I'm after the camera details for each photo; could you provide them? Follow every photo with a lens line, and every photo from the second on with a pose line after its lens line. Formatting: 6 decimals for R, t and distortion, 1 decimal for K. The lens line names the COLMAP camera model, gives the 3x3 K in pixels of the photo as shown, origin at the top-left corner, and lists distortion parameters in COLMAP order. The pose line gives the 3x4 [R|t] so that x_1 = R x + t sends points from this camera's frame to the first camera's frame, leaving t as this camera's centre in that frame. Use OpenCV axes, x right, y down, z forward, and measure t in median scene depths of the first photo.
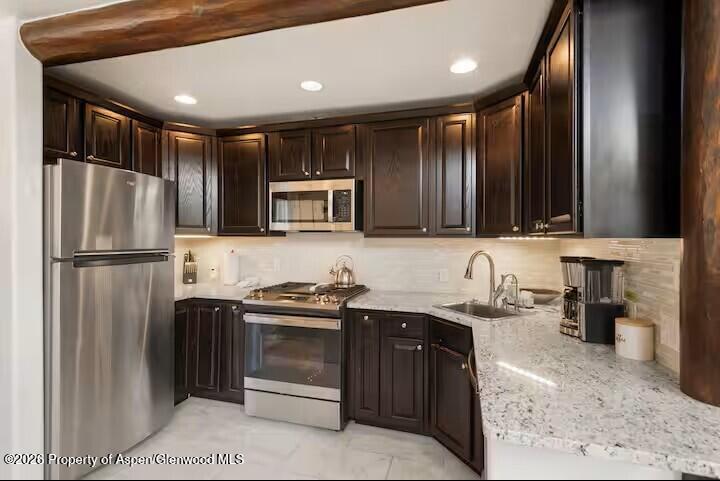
lens RADIAL K [[346.8, 0, 361.5], [0, 346.8, 240.1], [0, 0, 1]] dist [0.003284, 0.000383]
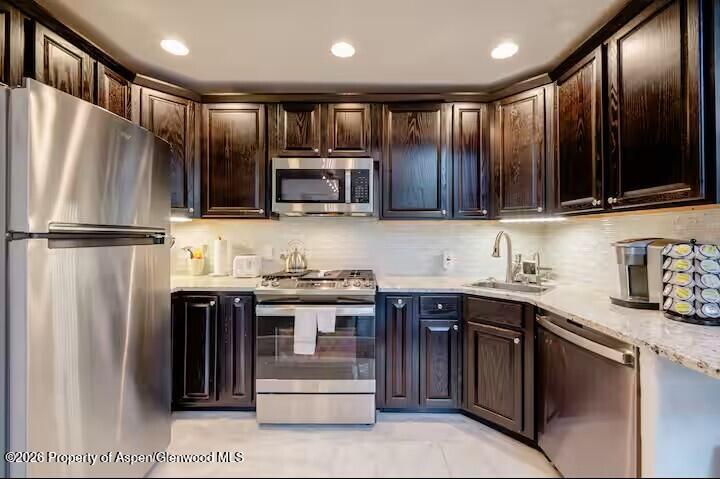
lens RADIAL K [[299.2, 0, 359.2], [0, 299.2, 234.8], [0, 0, 1]] dist [-0.010298, -0.000093]
pose [[0.959913, -0.001287, 0.280294, -0.299393], [0.002735, 0.999985, -0.004777, 0.041189], [-0.280284, 0.005352, 0.959902, 0.221187]]
